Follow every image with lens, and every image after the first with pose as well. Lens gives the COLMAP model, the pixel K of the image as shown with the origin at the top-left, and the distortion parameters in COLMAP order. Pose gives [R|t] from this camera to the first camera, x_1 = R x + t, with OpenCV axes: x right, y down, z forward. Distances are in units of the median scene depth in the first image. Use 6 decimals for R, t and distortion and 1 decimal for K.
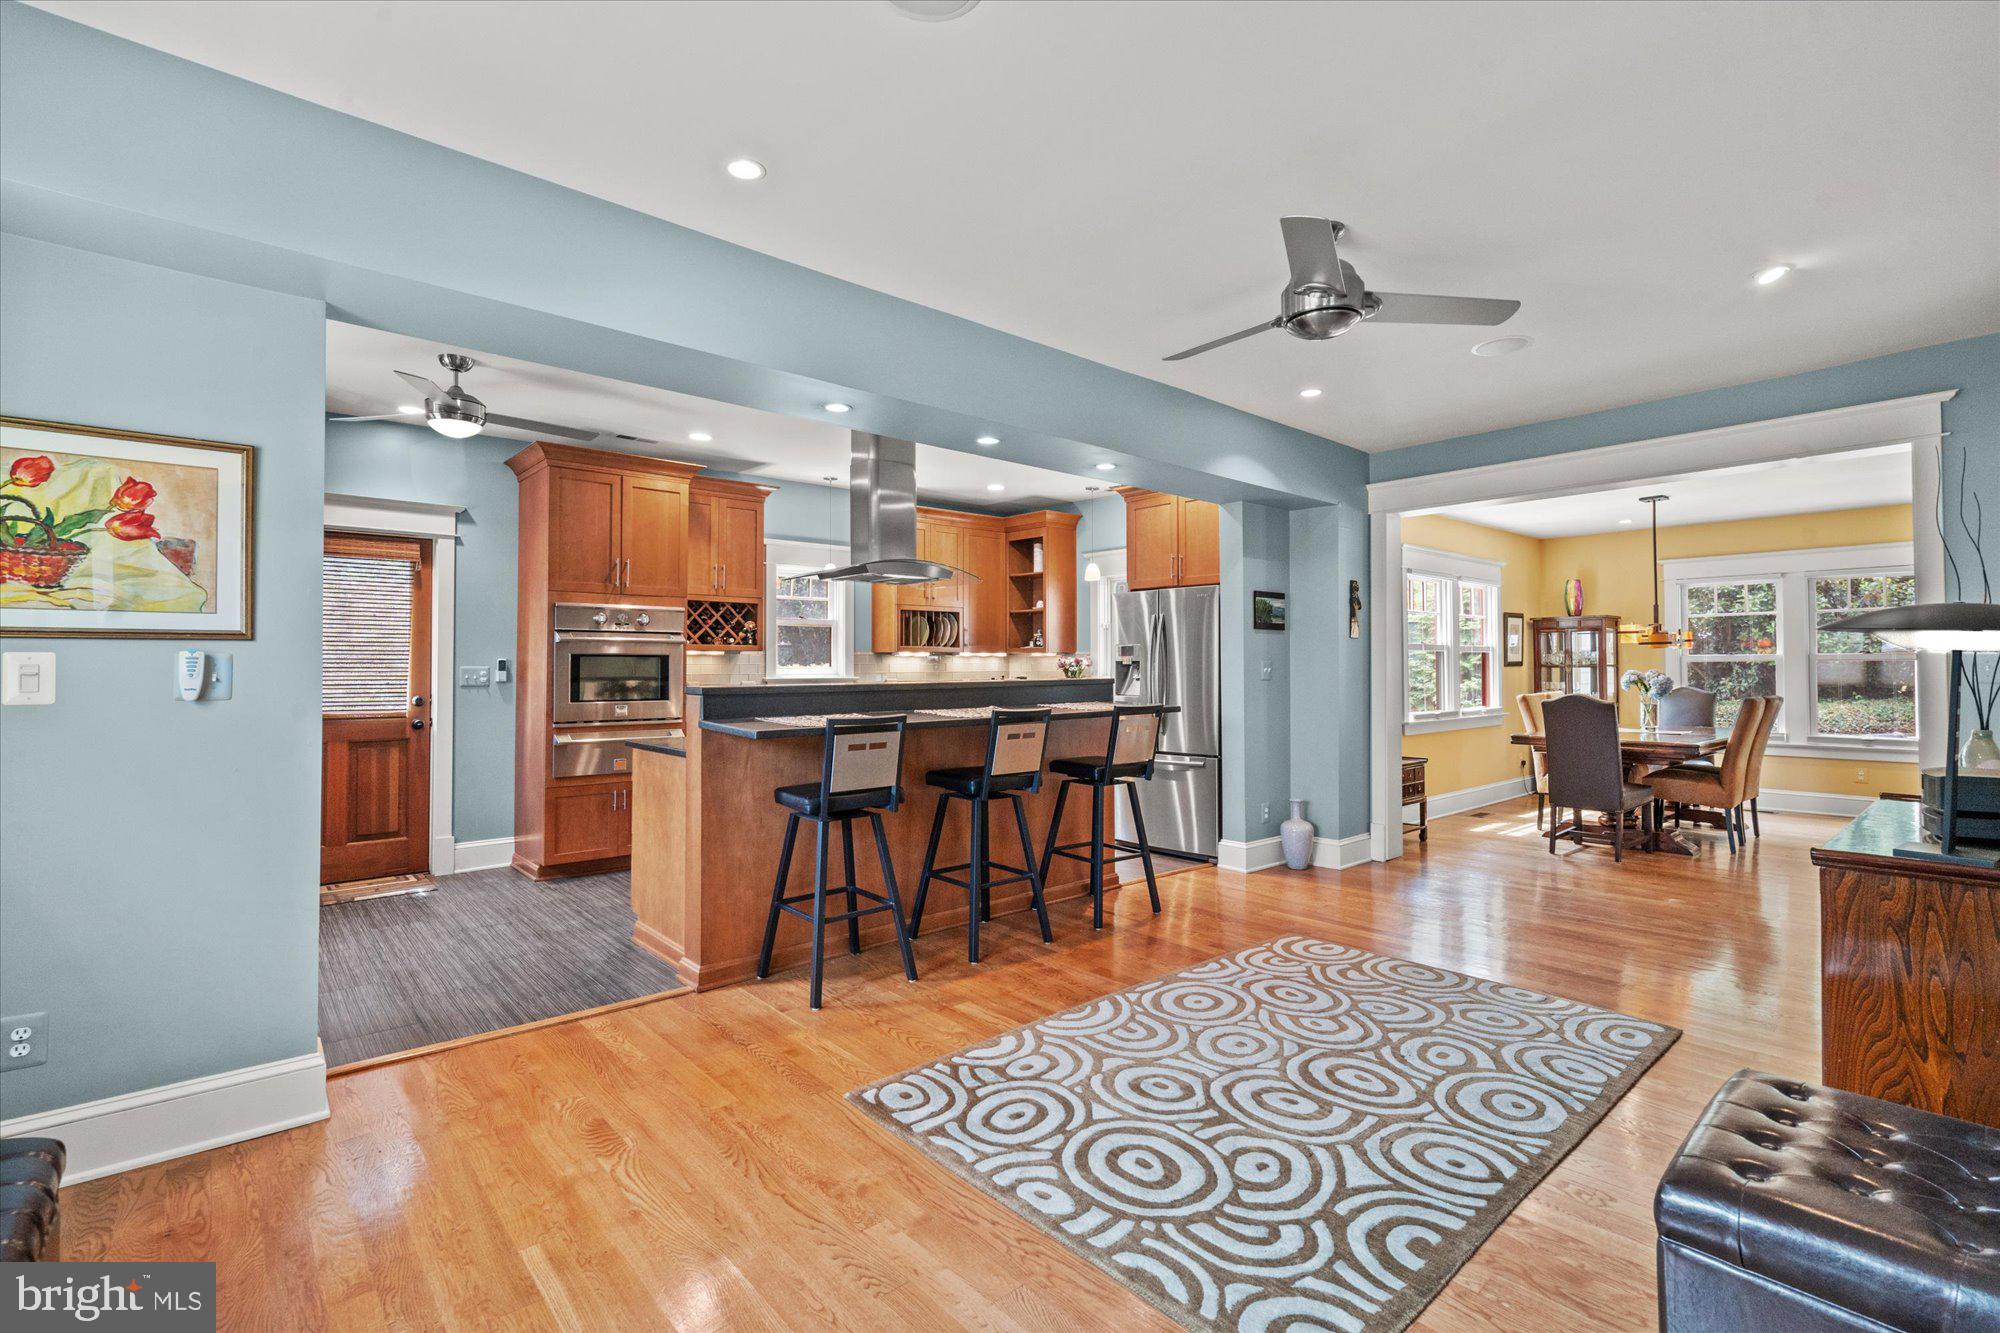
lens RADIAL K [[905.0, 0, 1009.7], [0, 905.0, 658.8], [0, 0, 1]] dist [-0.009471, 0.000359]
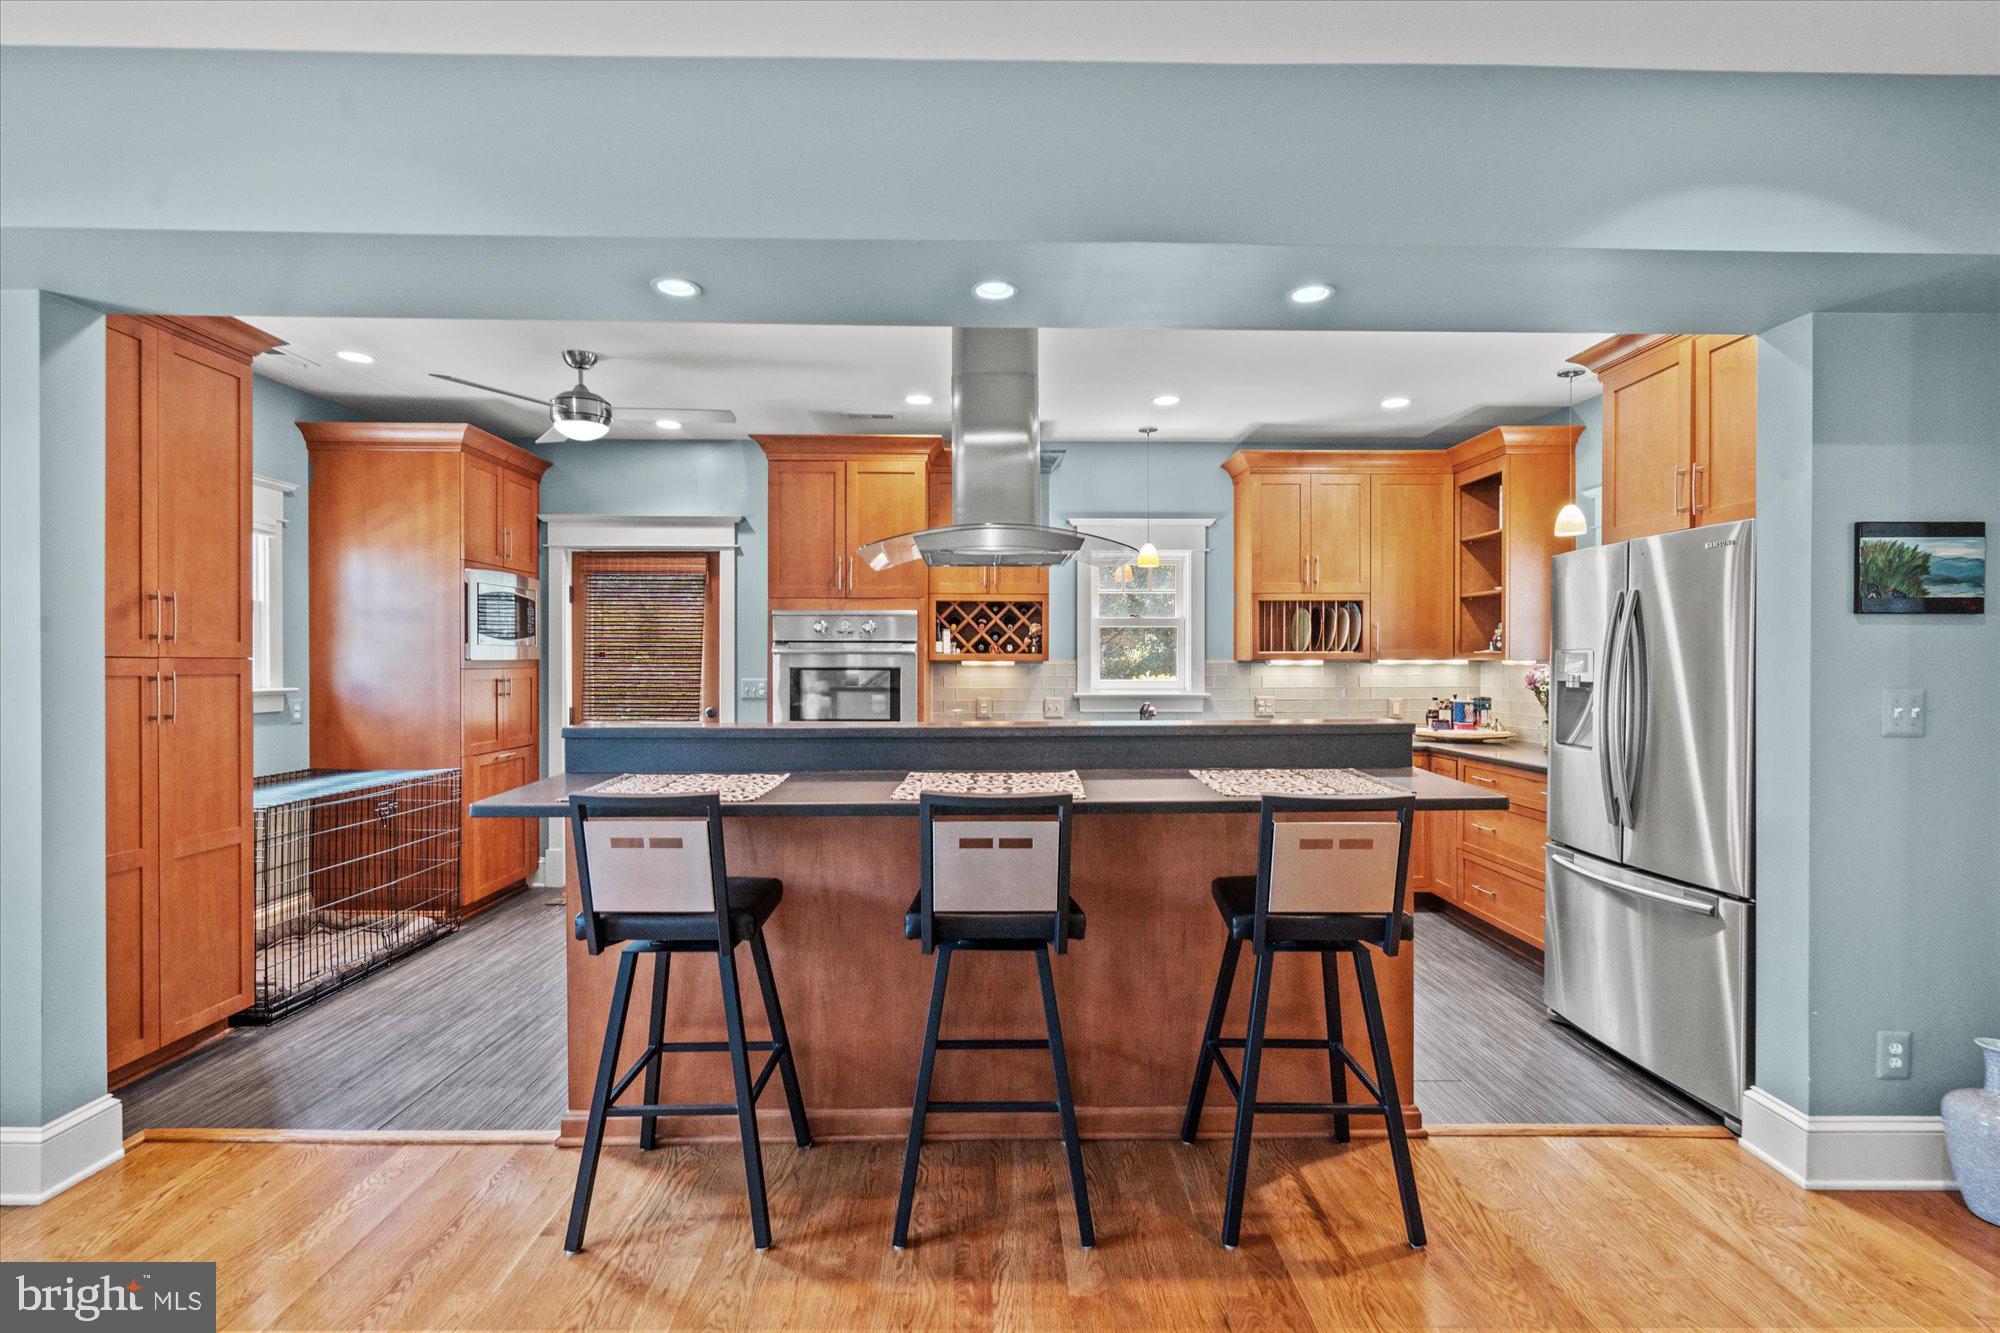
lens RADIAL K [[905.0, 0, 996.1], [0, 905.0, 671.9], [0, 0, 1]] dist [-0.009471, 0.000359]
pose [[0.755034, 0.008825, -0.655627, 0.235562], [0.003574, 0.999839, 0.017574, -0.014352], [0.655676, -0.015612, 0.754881, 0.411315]]
